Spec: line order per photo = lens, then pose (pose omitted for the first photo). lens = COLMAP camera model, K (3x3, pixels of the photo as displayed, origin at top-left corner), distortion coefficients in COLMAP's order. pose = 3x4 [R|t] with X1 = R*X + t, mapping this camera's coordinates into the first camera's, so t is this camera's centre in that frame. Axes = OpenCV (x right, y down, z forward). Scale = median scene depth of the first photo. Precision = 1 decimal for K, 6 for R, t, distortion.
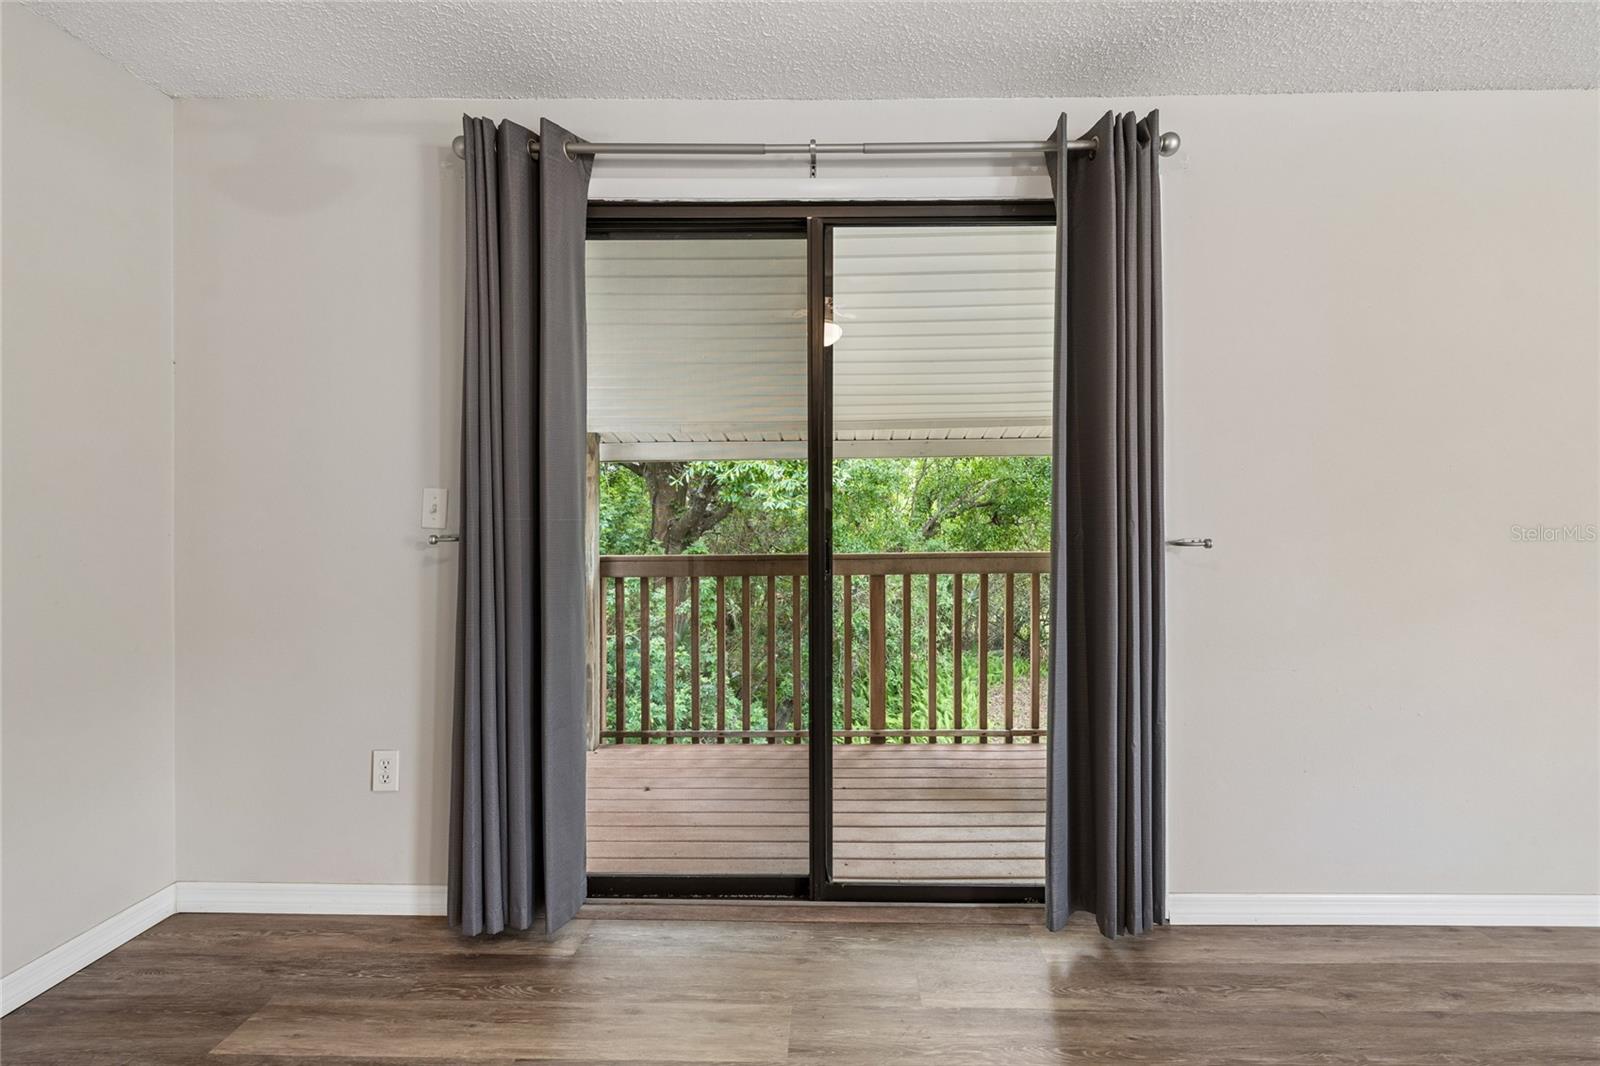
lens RADIAL K [[719.2, 0, 824.8], [0, 719.2, 520.0], [0, 0, 1]] dist [0.002384, -0.000561]
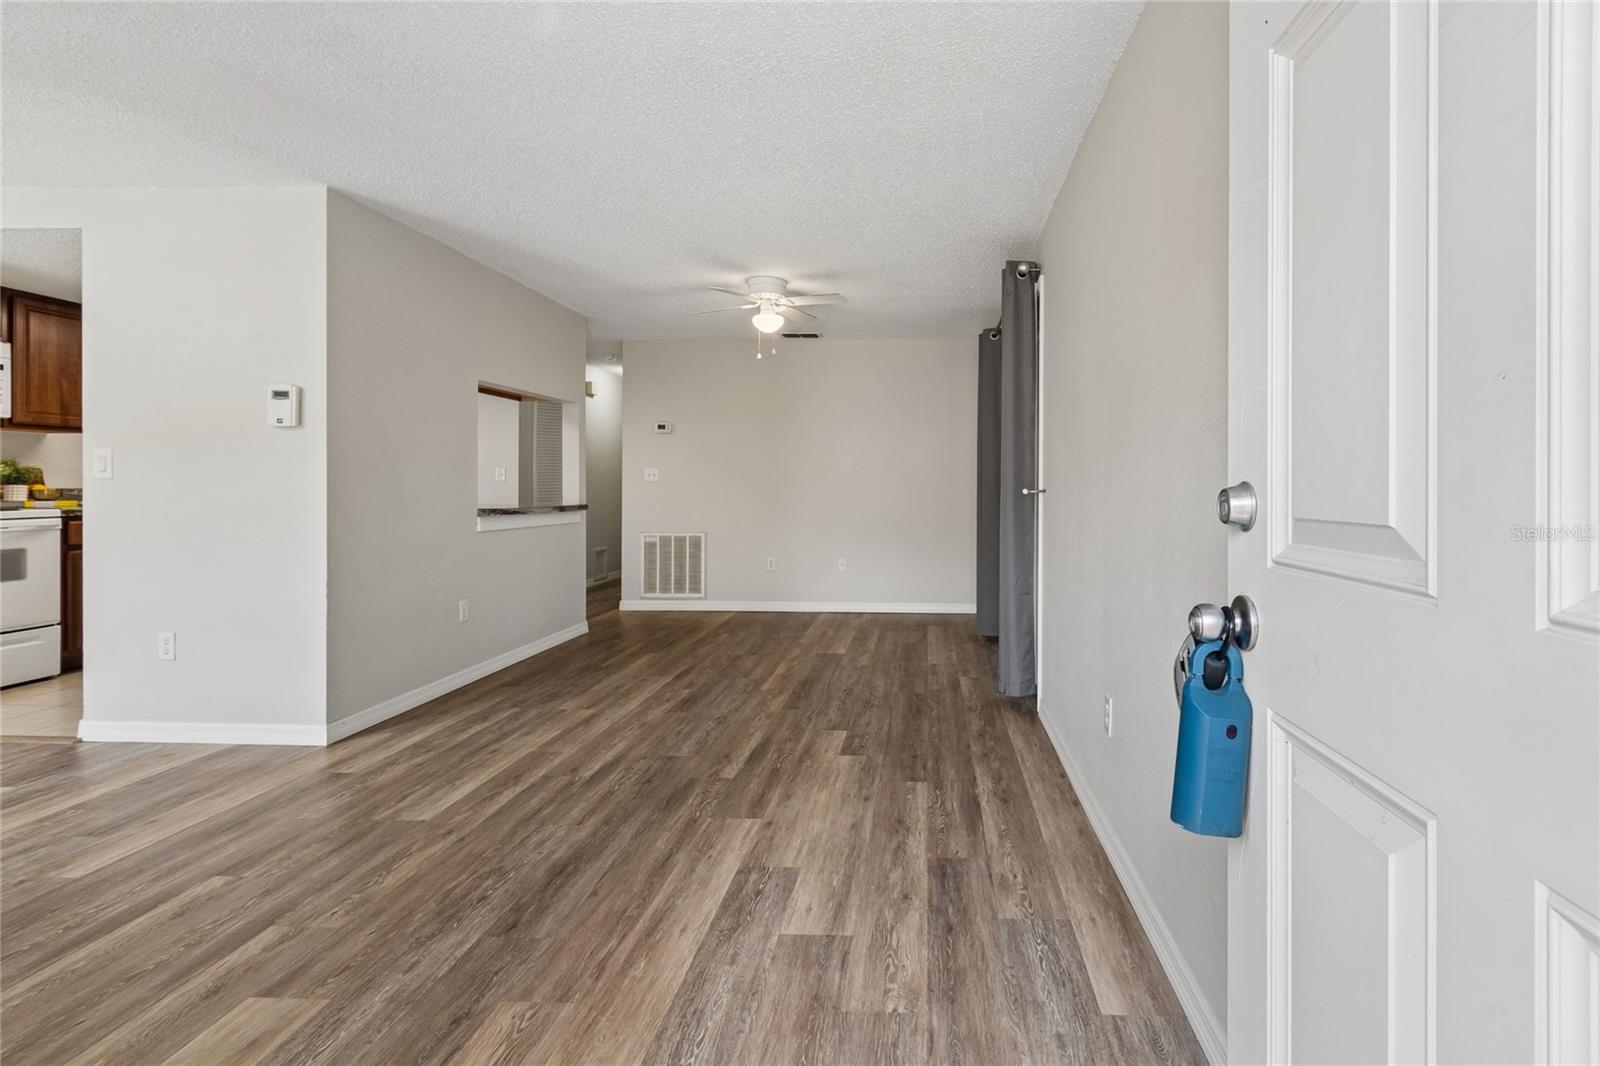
lens RADIAL K [[756.4, 0, 908.1], [0, 756.4, 492.1], [0, 0, 1]] dist [0.001489, -0.000230]
pose [[-0.009573, 0.009623, -0.999908, 2.254454], [-0.007143, 0.999928, 0.009692, 0.018760], [0.999929, 0.007236, -0.009504, 0.703231]]
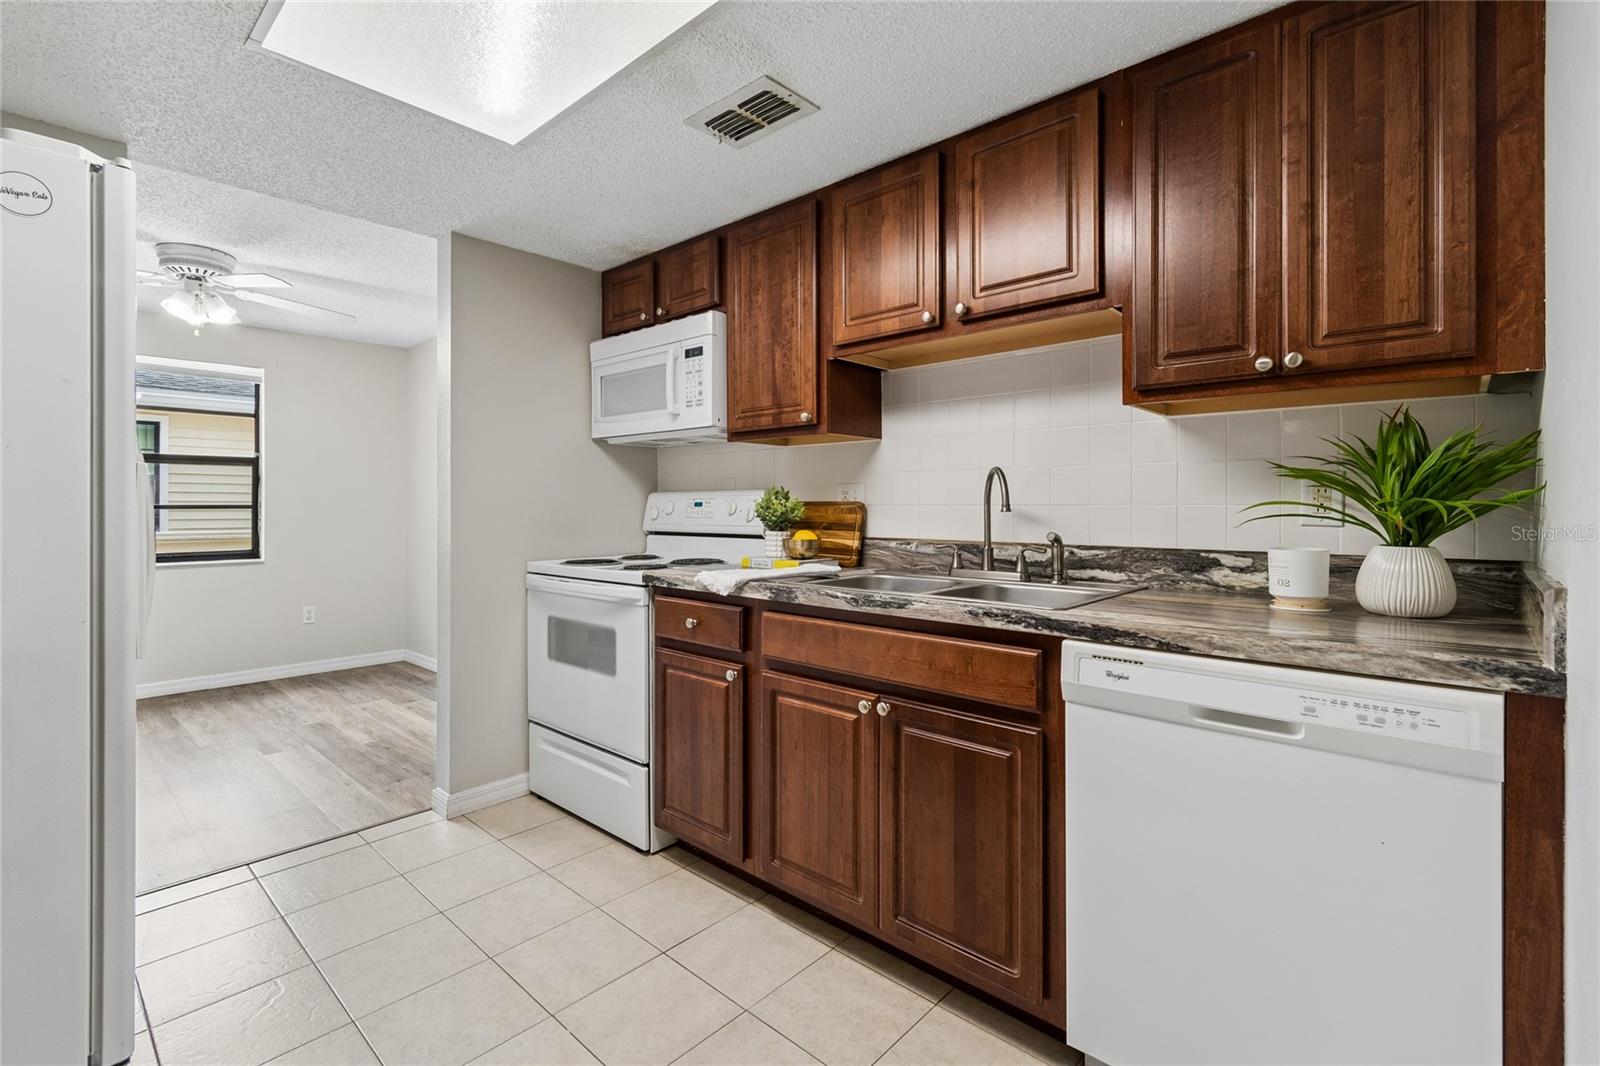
lens RADIAL K [[725.2, 0, 795.3], [0, 725.2, 500.2], [0, 0, 1]] dist [0.002991, -0.001475]
pose [[-0.746421, 0.007538, 0.665431, -0.686177], [0.001942, 0.999956, -0.009149, -0.003920], [-0.665471, -0.005537, -0.746403, -0.881495]]
